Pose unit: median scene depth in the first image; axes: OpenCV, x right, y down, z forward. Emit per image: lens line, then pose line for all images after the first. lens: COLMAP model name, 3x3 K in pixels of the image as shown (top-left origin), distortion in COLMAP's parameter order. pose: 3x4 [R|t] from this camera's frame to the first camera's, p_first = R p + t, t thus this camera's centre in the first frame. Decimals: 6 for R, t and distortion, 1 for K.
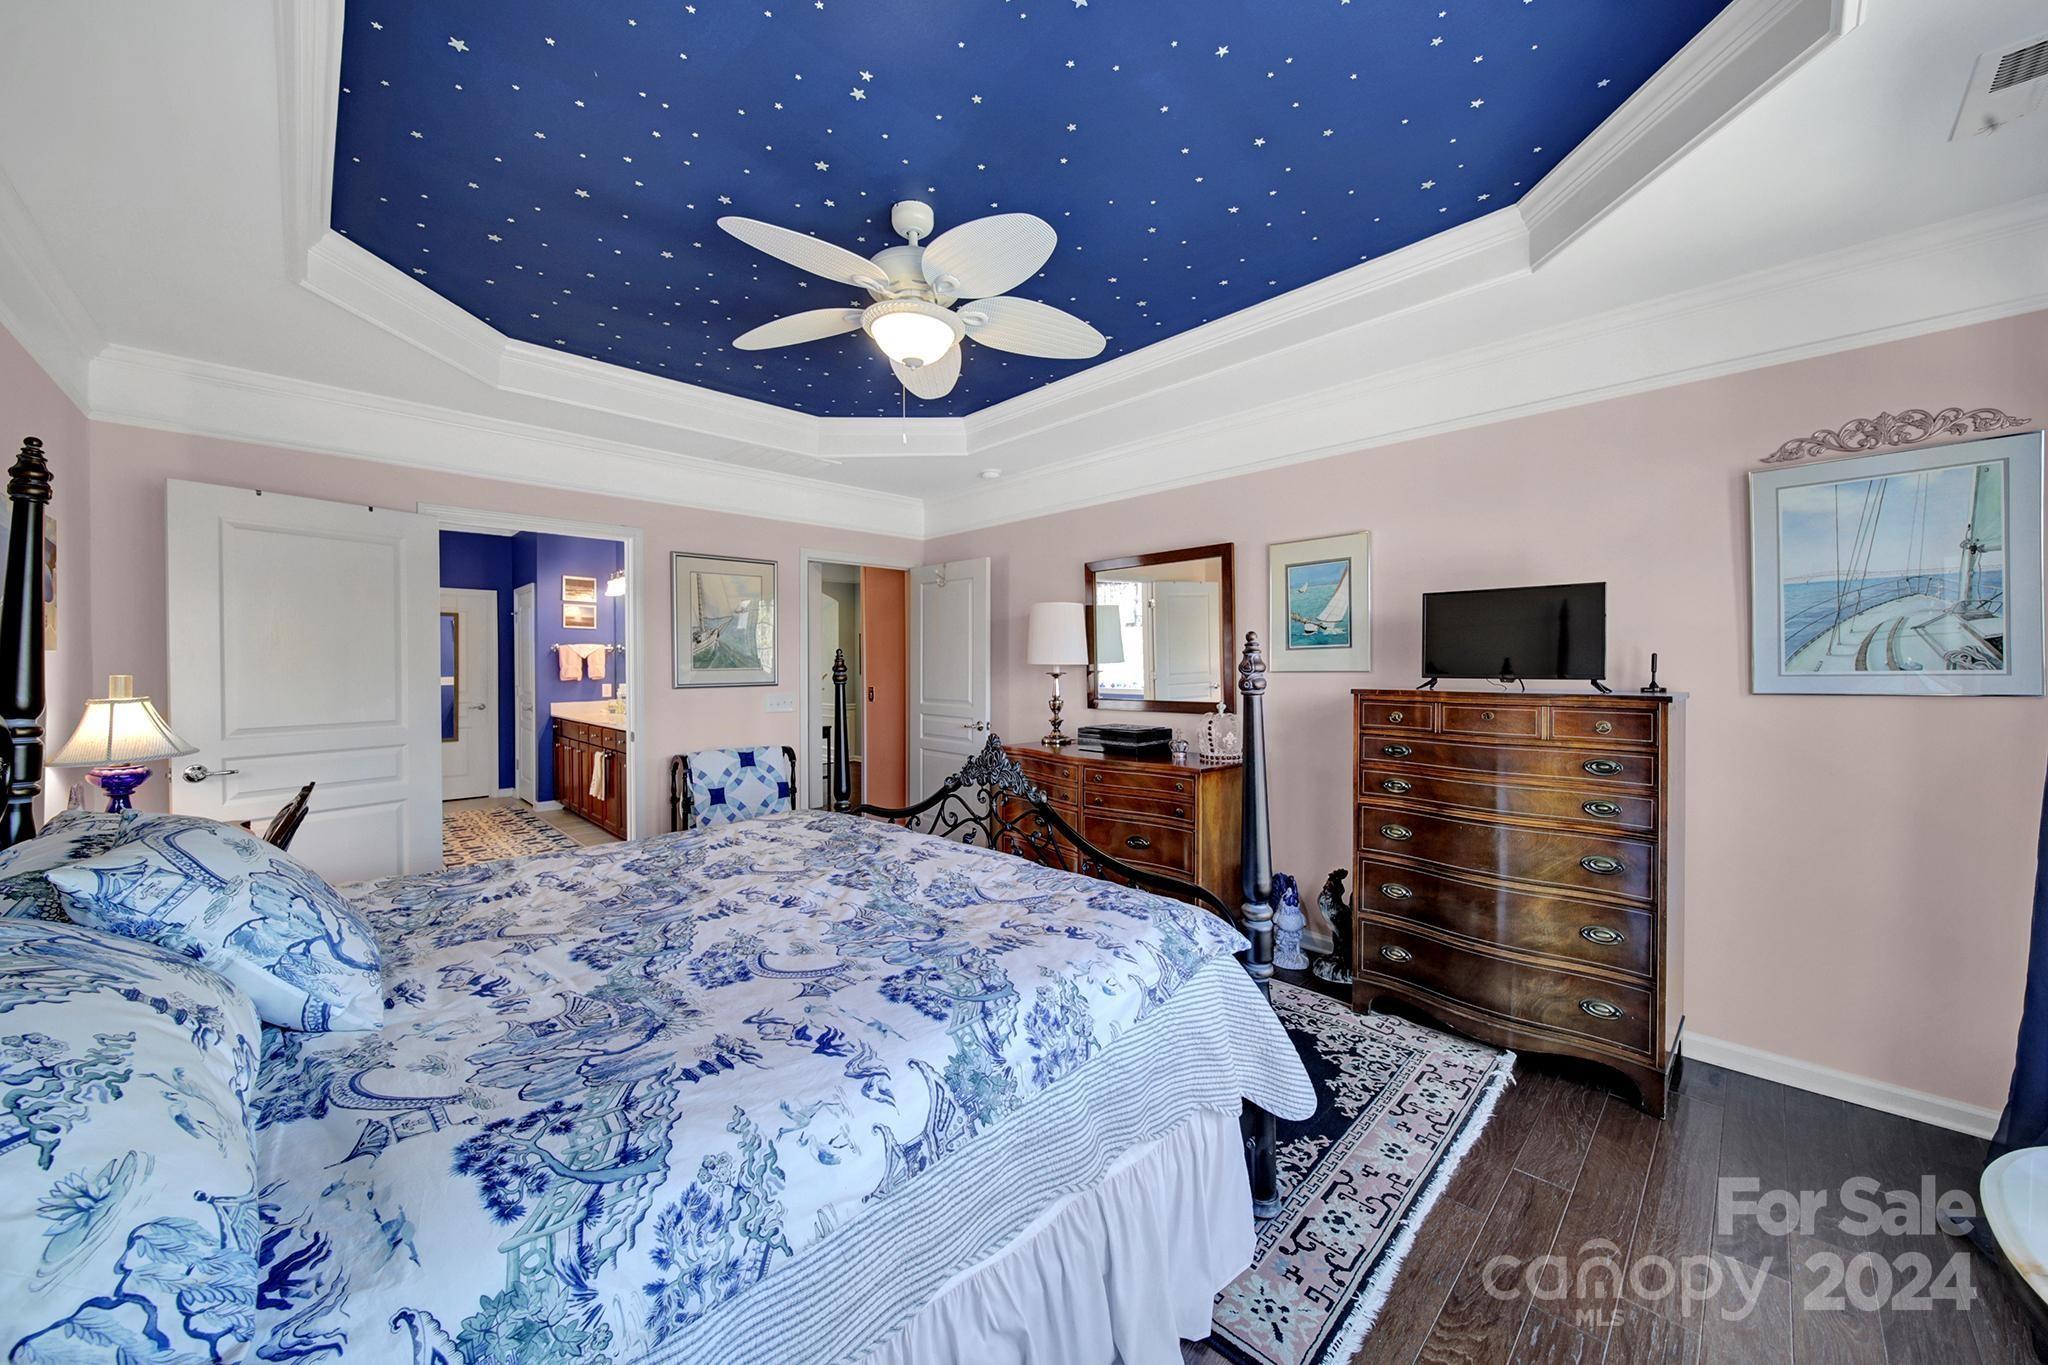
lens RADIAL K [[724.9, 0, 1024.1], [0, 724.9, 676.0], [0, 0, 1]] dist [0.000377, 0.000006]
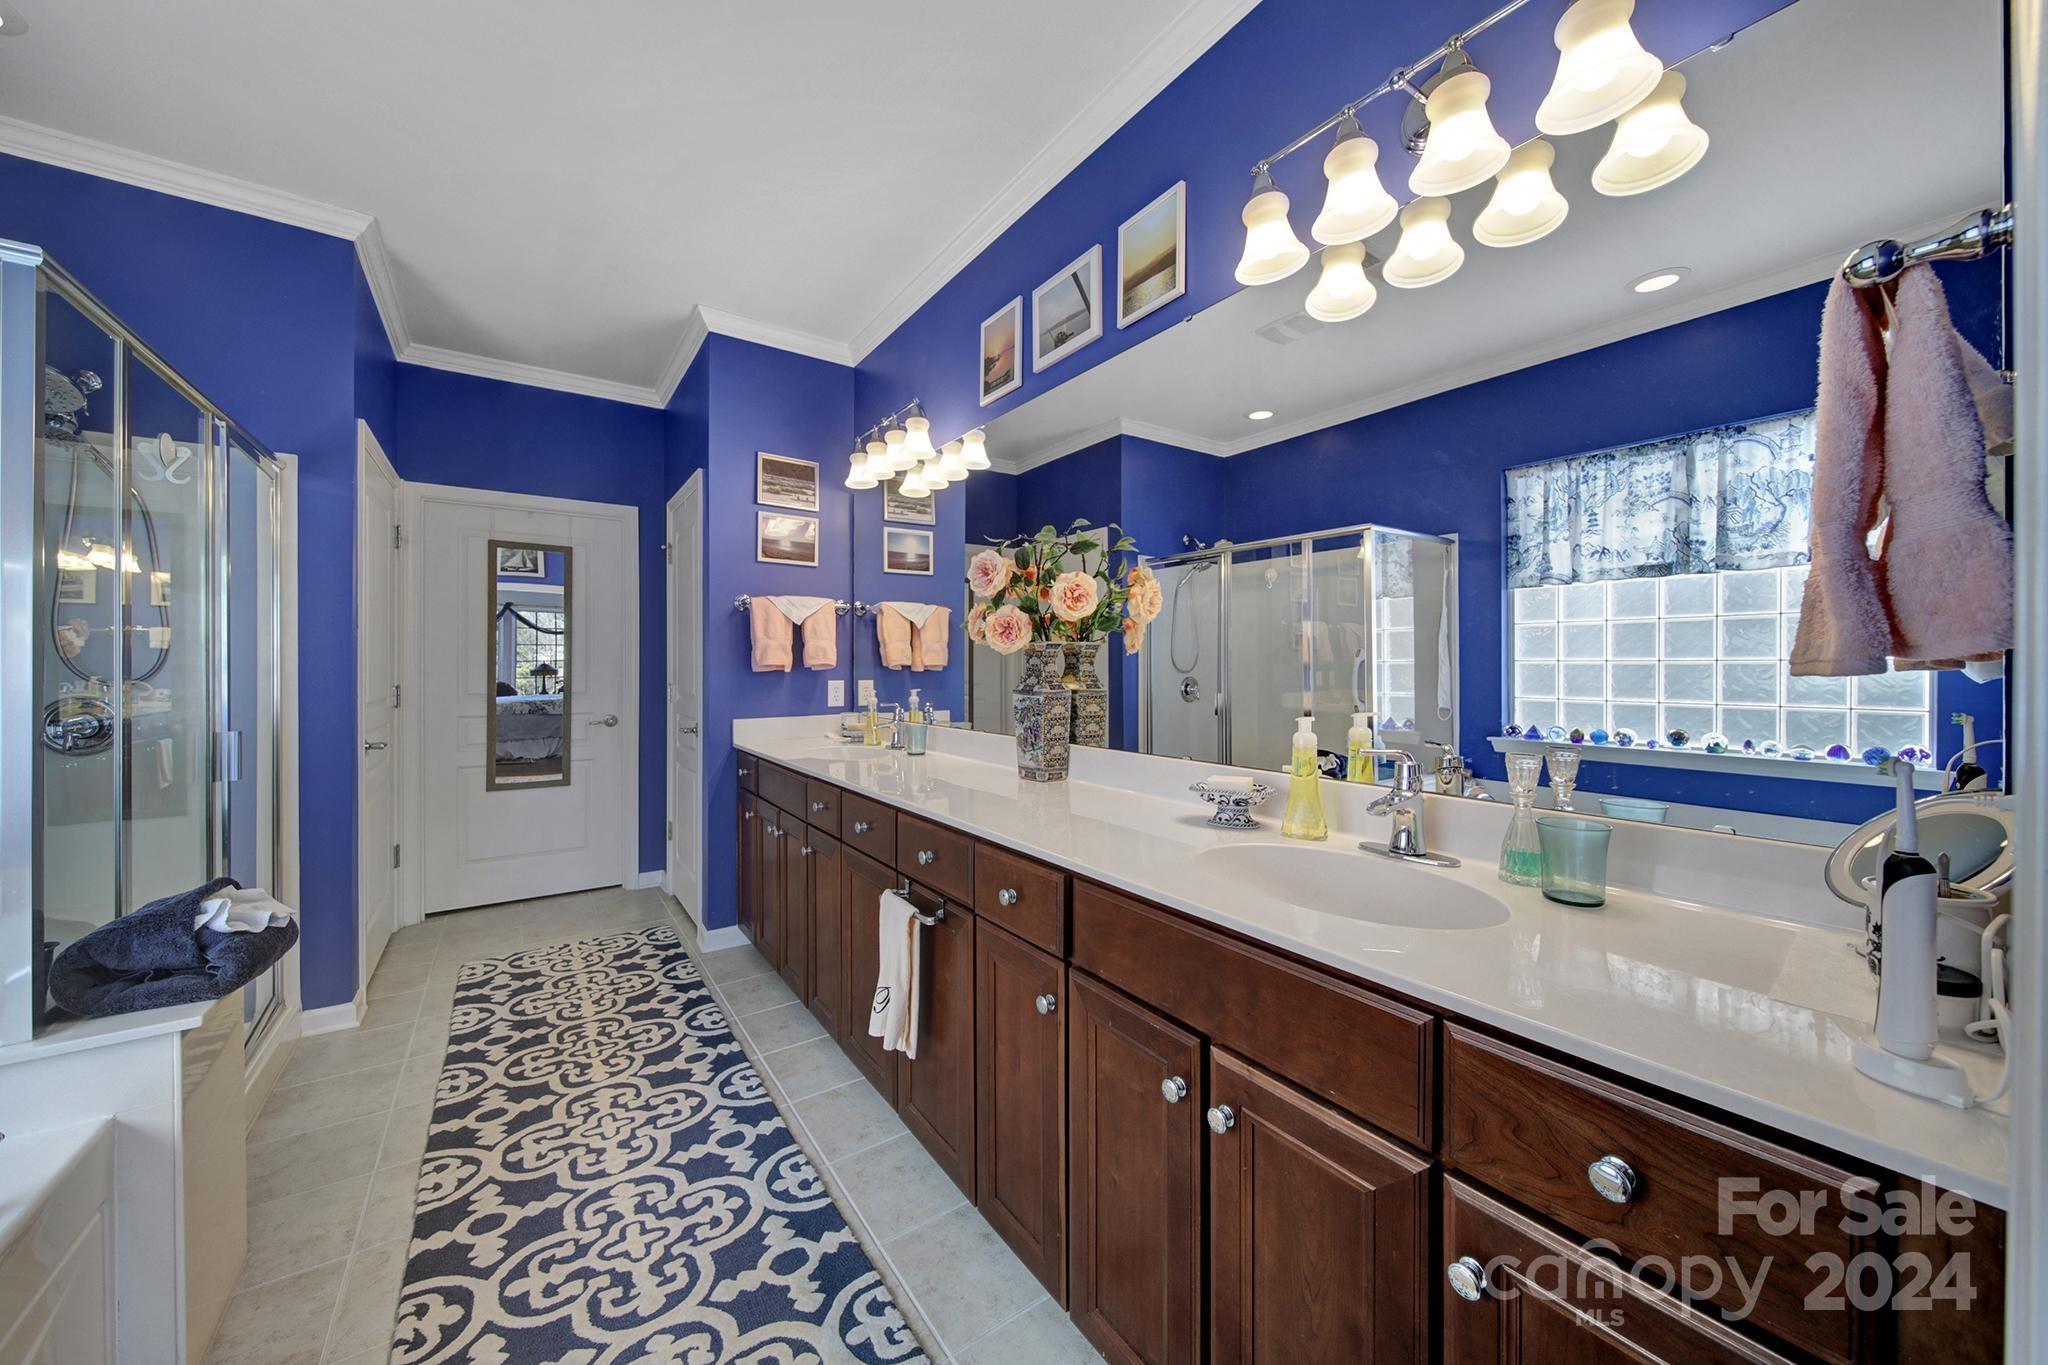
lens RADIAL K [[724.9, 0, 1024.0], [0, 724.9, 674.2], [0, 0, 1]] dist [0.000377, 0.000006]
pose [[0.986128, 0.007752, -0.165803, -0.379532], [-0.008496, 0.999957, -0.003781, 0.007990], [0.165767, 0.005137, 0.986152, 0.553559]]
